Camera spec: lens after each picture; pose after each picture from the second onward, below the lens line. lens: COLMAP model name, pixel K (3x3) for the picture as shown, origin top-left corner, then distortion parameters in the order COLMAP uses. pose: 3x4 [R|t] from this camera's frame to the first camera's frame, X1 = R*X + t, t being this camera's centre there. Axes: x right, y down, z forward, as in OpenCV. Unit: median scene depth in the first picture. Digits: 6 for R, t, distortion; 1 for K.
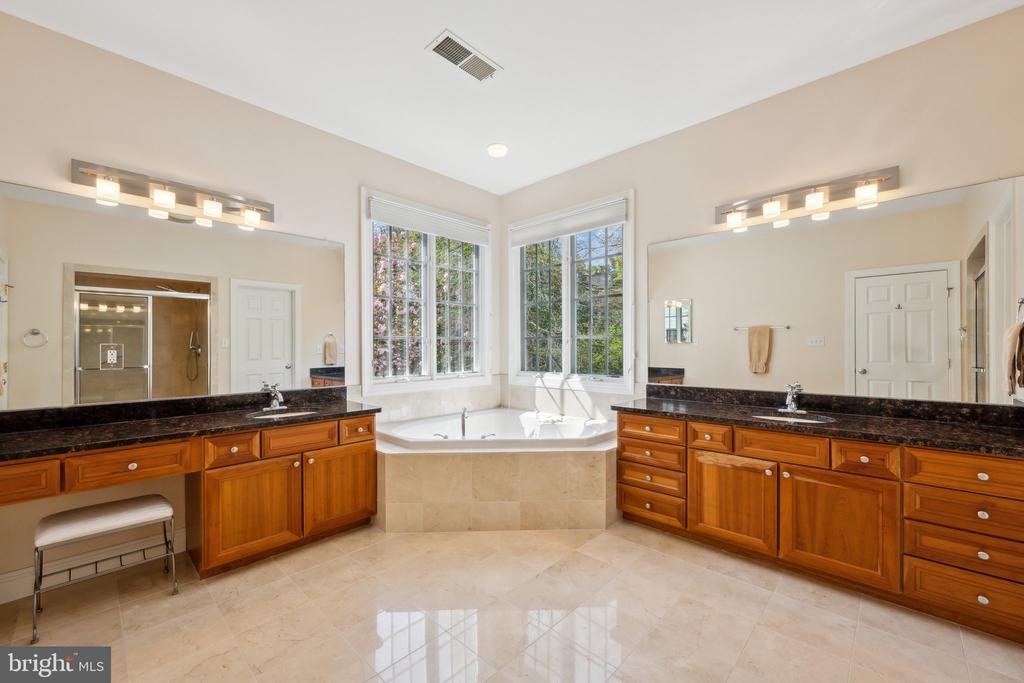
lens RADIAL K [[408.2, 0, 510.9], [0, 408.2, 346.0], [0, 0, 1]] dist [-0.000190, -0.000341]
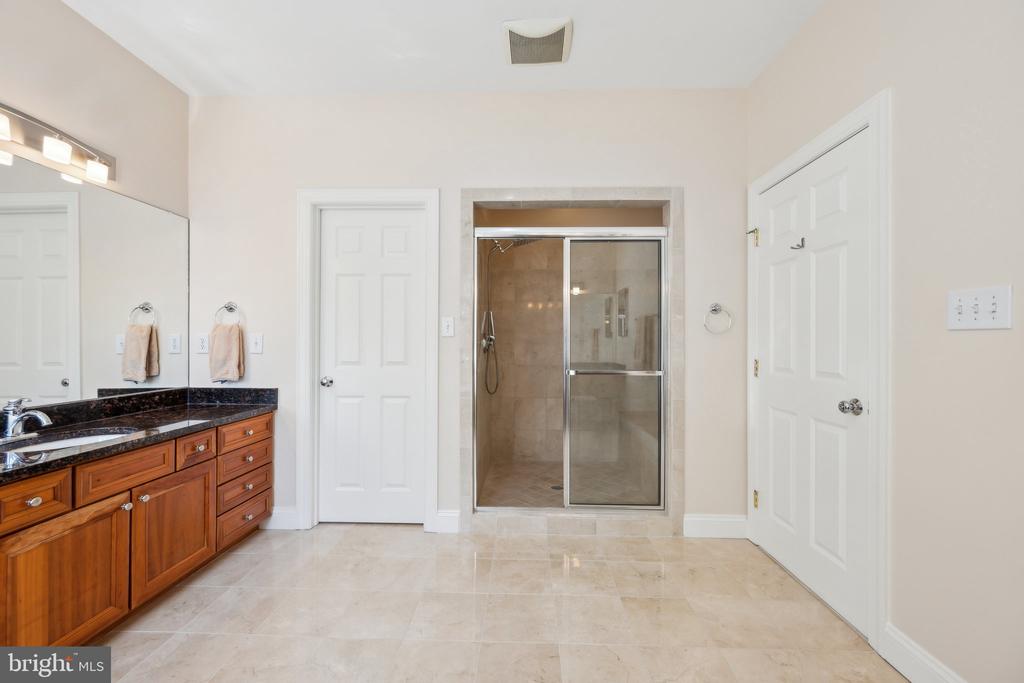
lens RADIAL K [[408.2, 0, 512.1], [0, 408.2, 341.3], [0, 0, 1]] dist [-0.000190, -0.000341]
pose [[-0.659469, 0.005606, 0.751711, -0.428284], [0.001248, 0.999979, -0.006363, 0.004726], [-0.751730, -0.003258, -0.659462, 0.974905]]
